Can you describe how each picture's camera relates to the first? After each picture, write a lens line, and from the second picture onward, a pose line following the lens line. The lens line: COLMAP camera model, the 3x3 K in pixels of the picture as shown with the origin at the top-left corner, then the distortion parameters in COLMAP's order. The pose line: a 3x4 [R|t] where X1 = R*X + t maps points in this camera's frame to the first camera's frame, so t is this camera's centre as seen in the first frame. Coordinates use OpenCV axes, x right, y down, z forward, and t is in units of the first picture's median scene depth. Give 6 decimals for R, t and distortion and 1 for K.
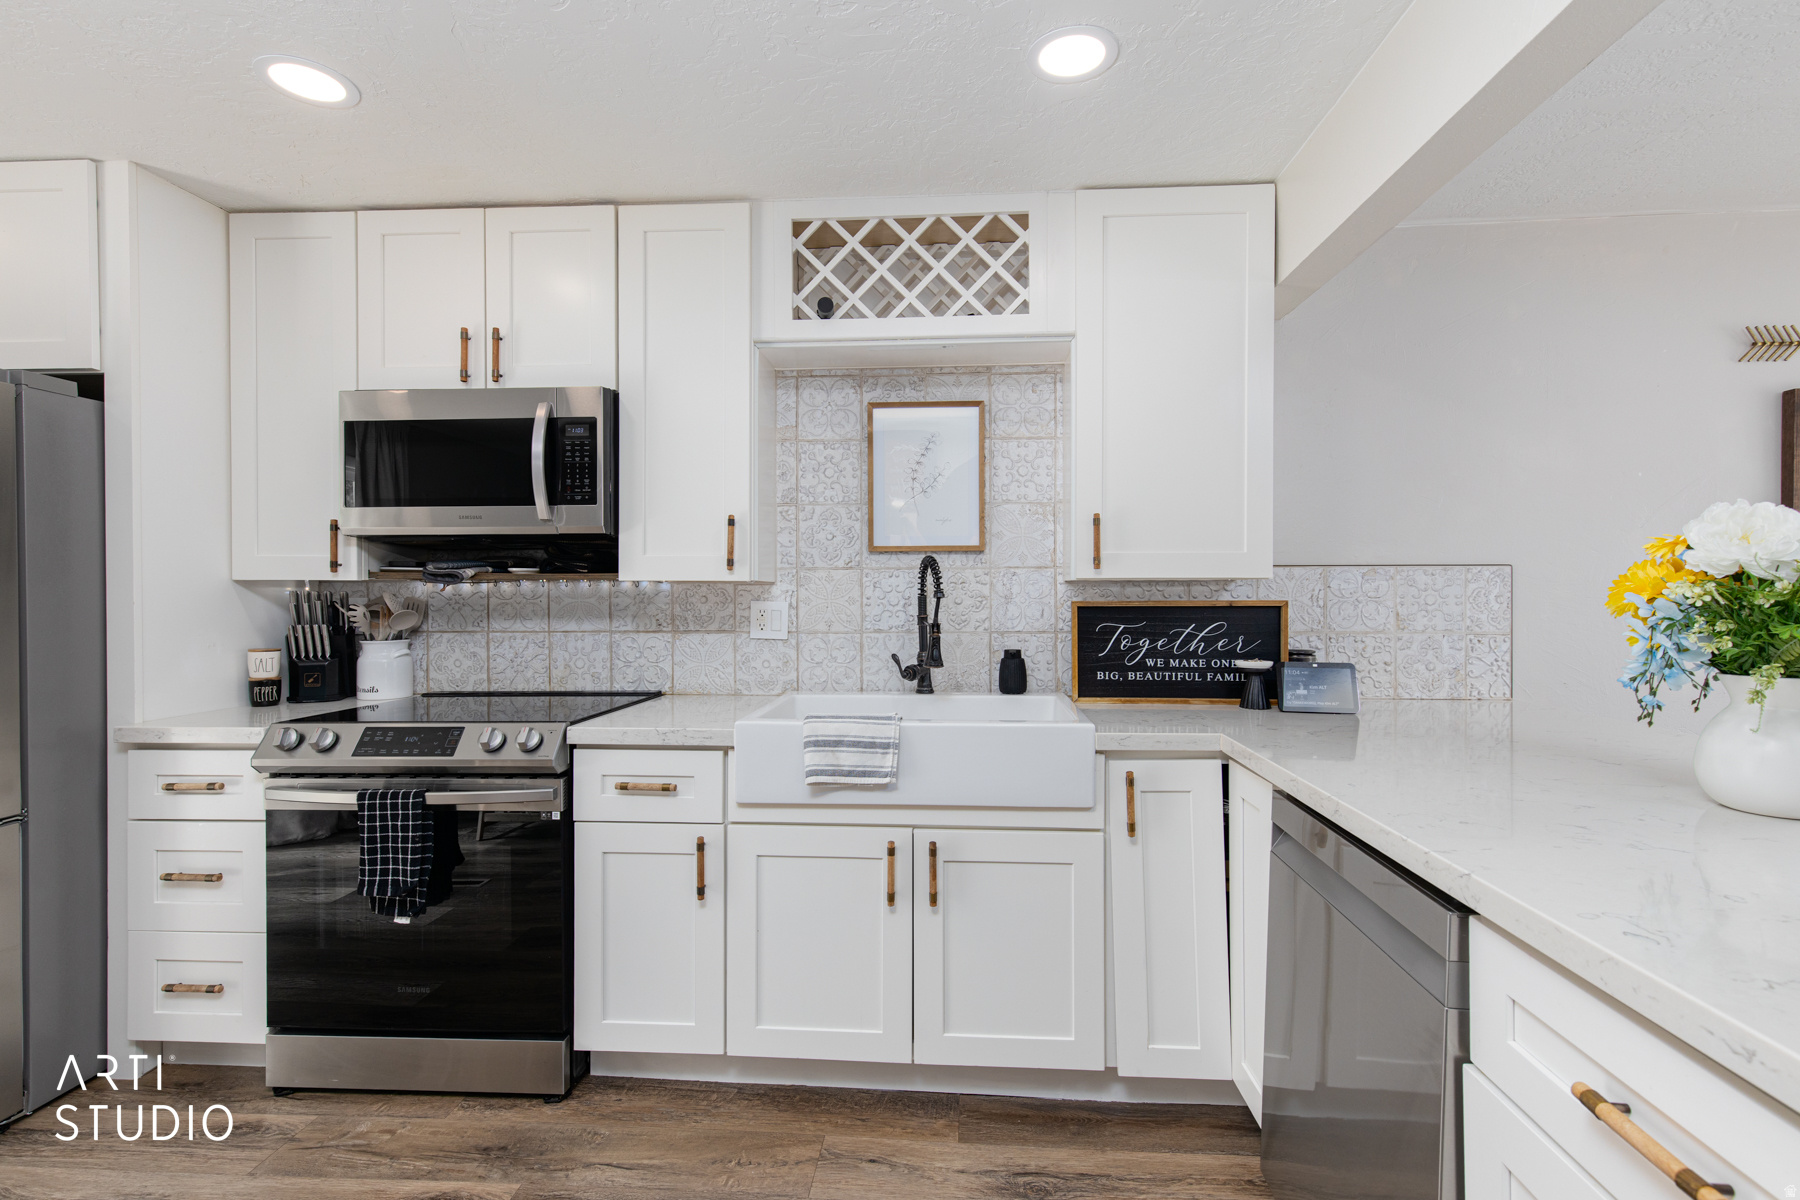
lens RADIAL K [[815.6, 0, 928.0], [0, 815.6, 595.6], [0, 0, 1]] dist [0.004437, 0.000957]
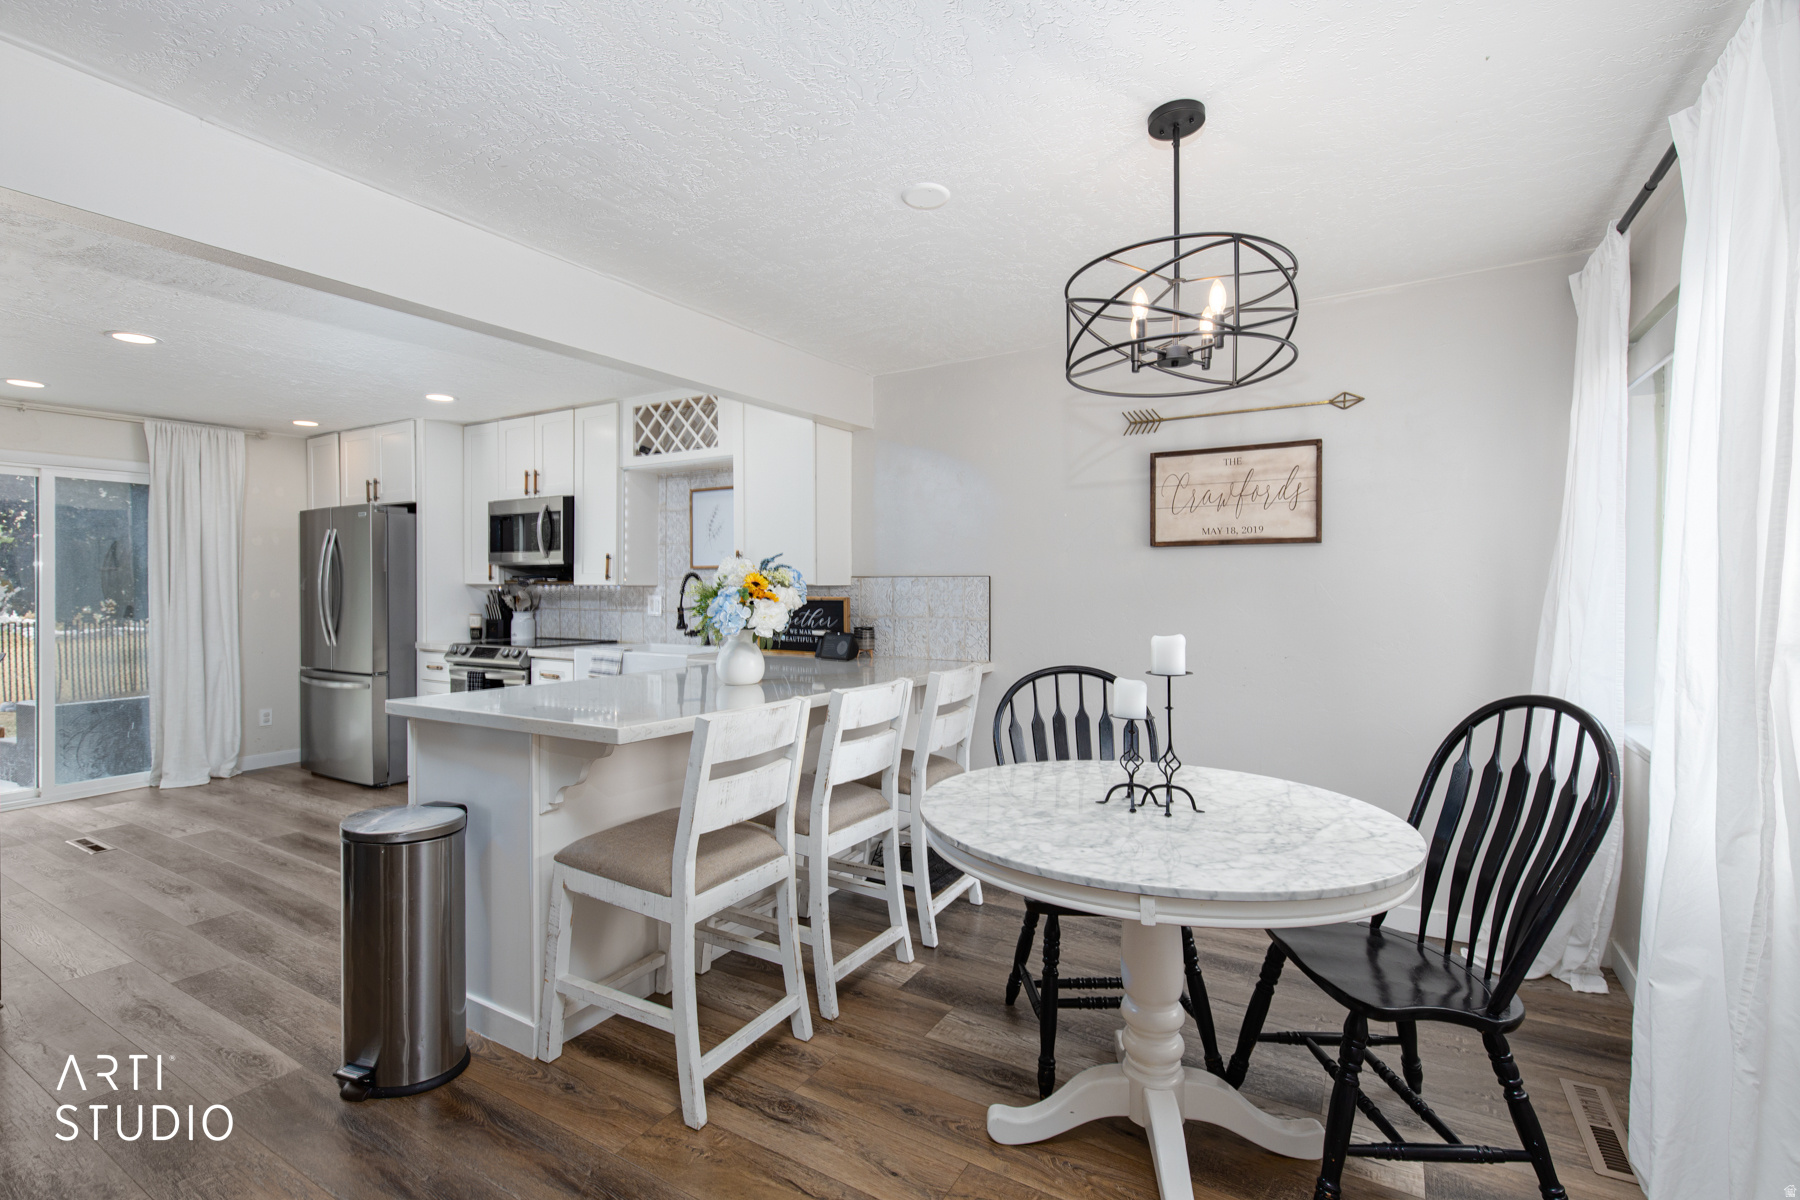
lens RADIAL K [[815.6, 0, 889.9], [0, 815.6, 591.2], [0, 0, 1]] dist [0.004437, 0.000957]
pose [[0.882964, 0.005907, -0.469403, 1.304721], [-0.005125, 0.999983, 0.002943, -0.012437], [0.469413, -0.000193, 0.882979, -0.476277]]
